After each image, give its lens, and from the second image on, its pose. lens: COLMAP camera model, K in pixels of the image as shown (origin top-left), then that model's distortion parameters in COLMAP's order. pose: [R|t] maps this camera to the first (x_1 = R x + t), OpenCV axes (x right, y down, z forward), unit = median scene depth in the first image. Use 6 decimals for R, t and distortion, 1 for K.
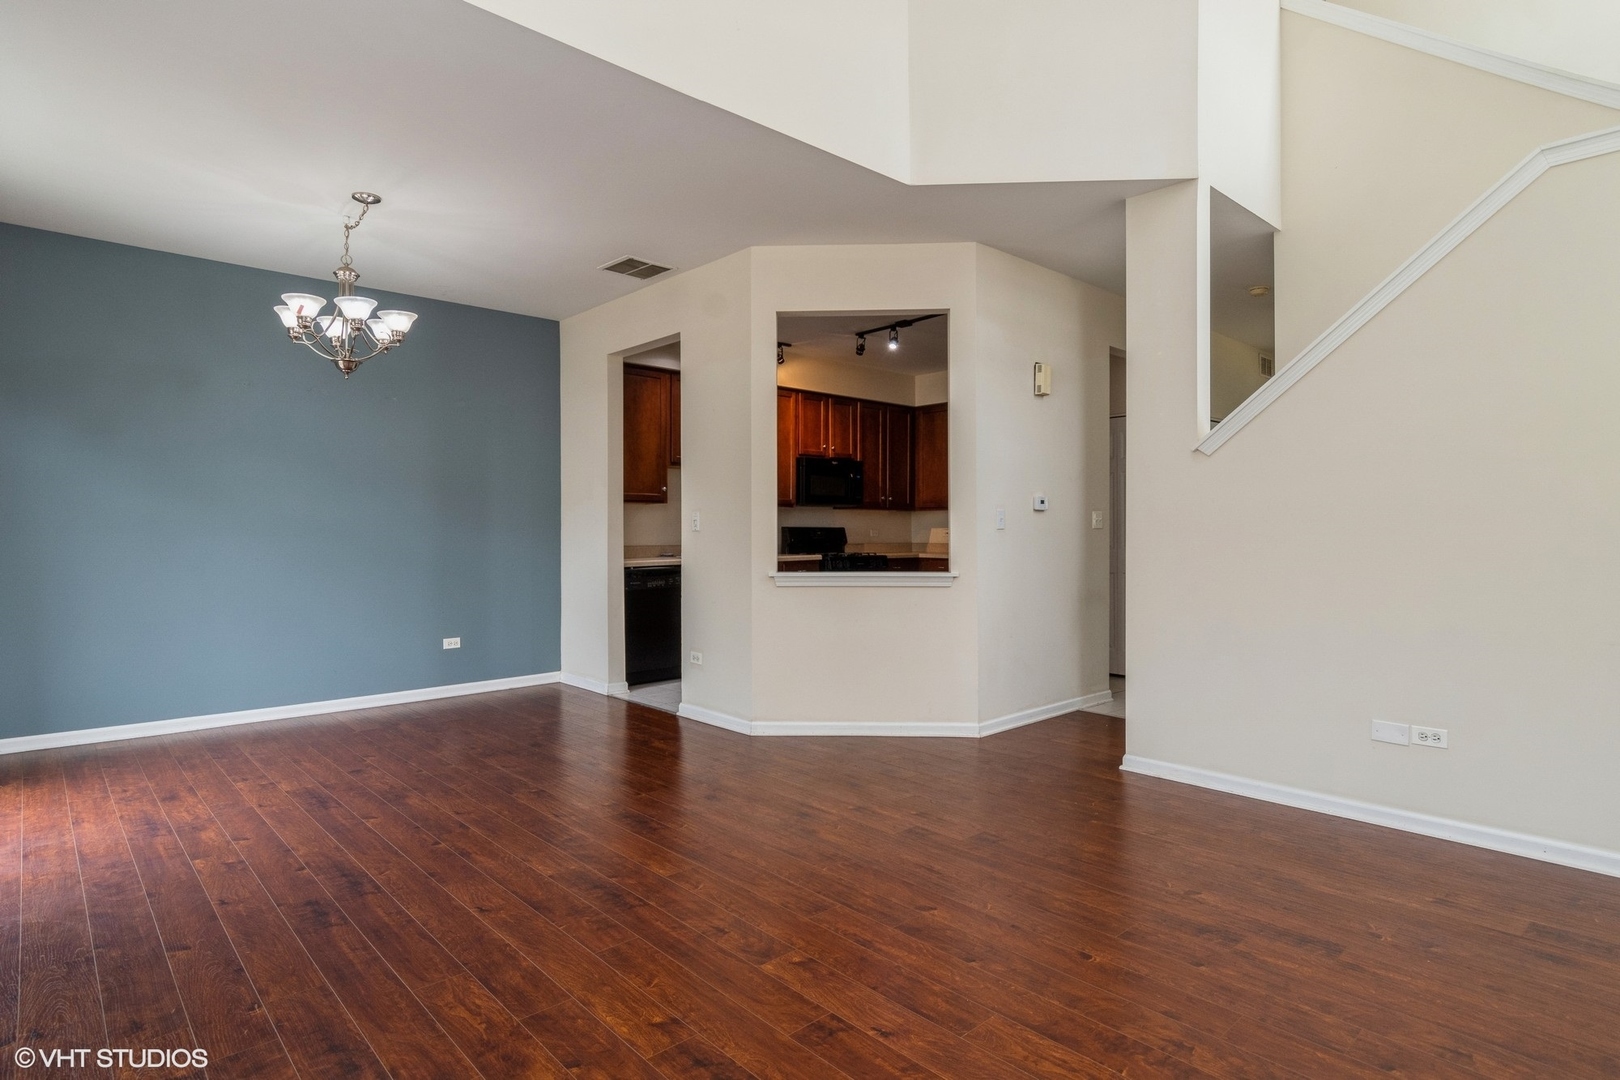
lens RADIAL K [[862.1, 0, 806.3], [0, 862.1, 529.7], [0, 0, 1]] dist [0.003784, 0.000406]
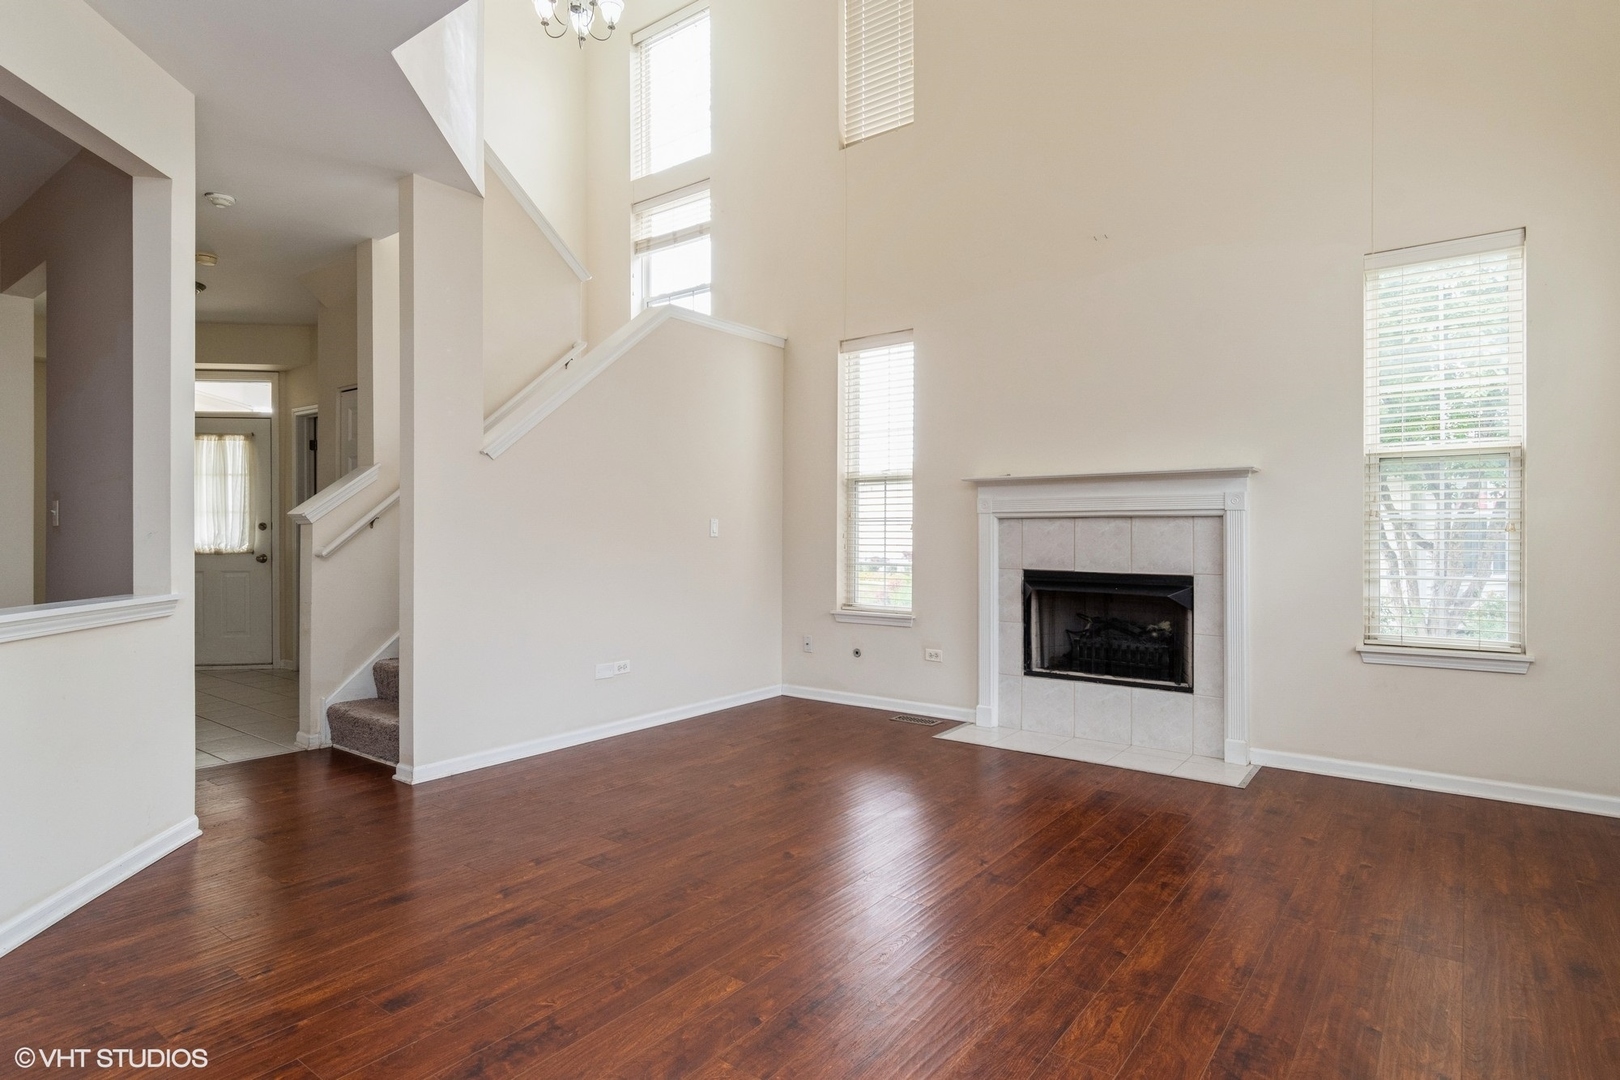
lens RADIAL K [[862.1, 0, 806.3], [0, 862.1, 529.7], [0, 0, 1]] dist [0.003784, 0.000406]
pose [[-0.176731, 0.000728, 0.984259, -0.994701], [0.000607, 1.000000, -0.000631, 0.001791], [-0.984259, 0.000485, -0.176731, 1.165898]]
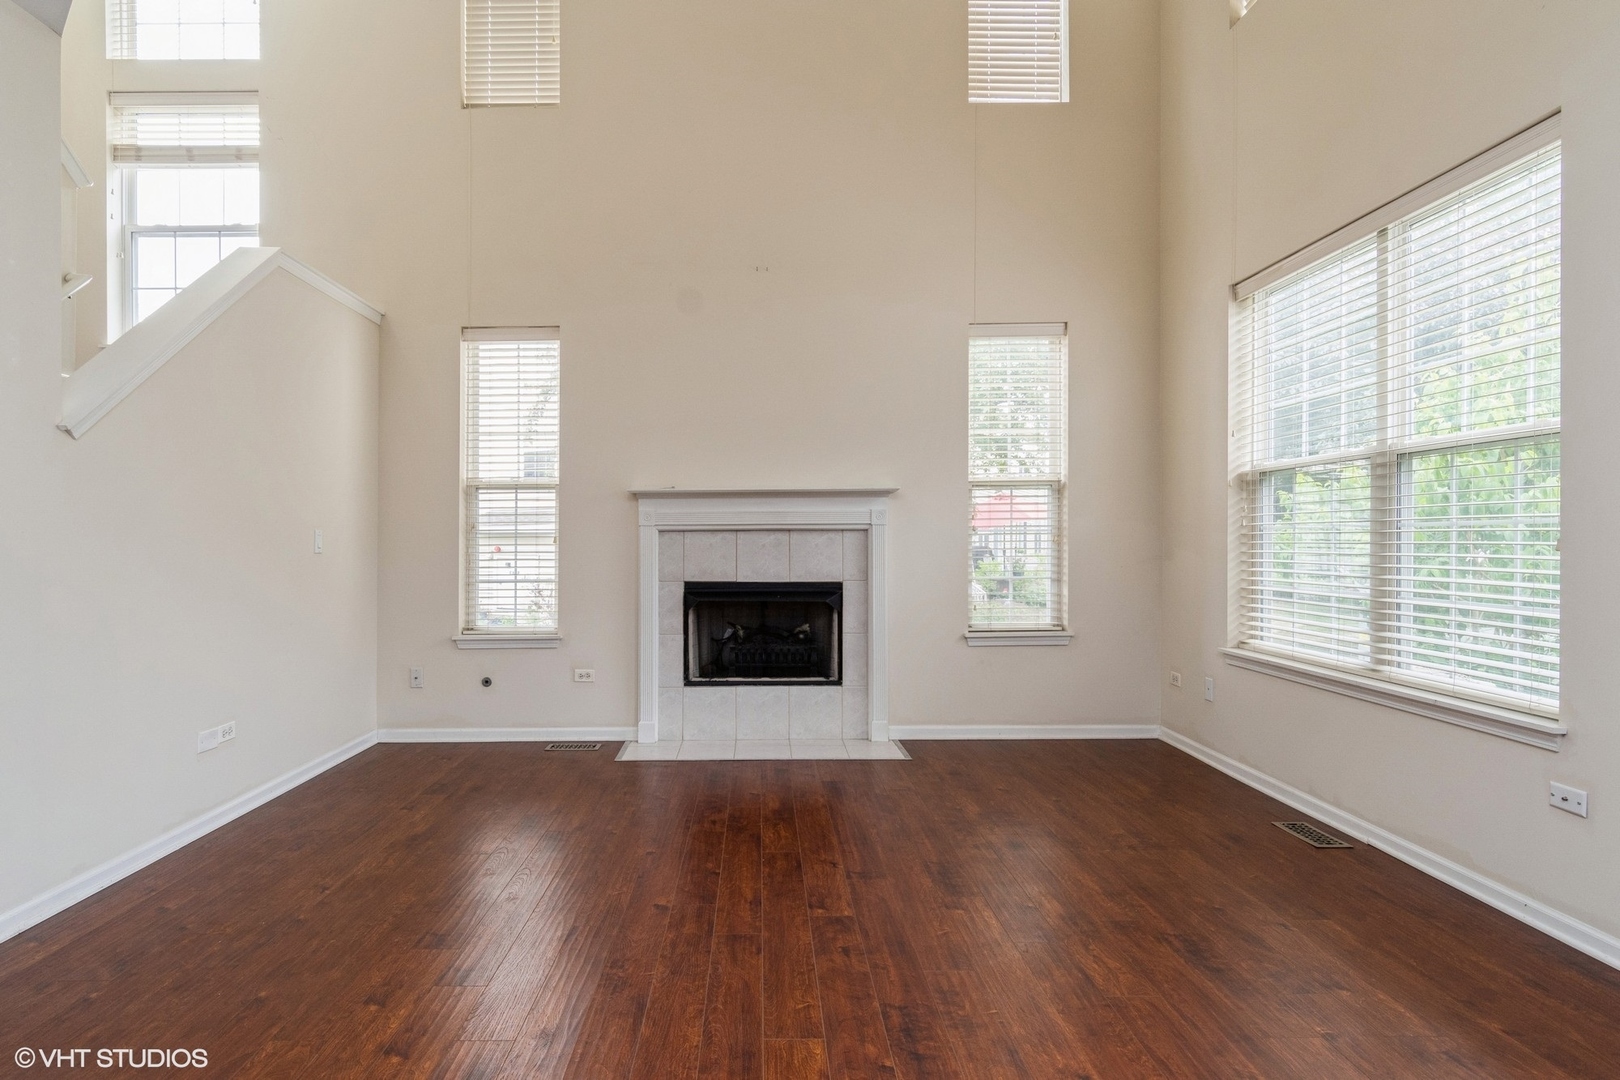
lens RADIAL K [[873.6, 0, 752.7], [0, 873.6, 539.3], [0, 0, 1]] dist [0.021907, -0.021592]
pose [[-0.733904, 0.005149, 0.679234, -0.651311], [0.004588, 0.999986, -0.002623, 0.000146], [-0.679238, 0.001191, -0.733917, 1.676293]]
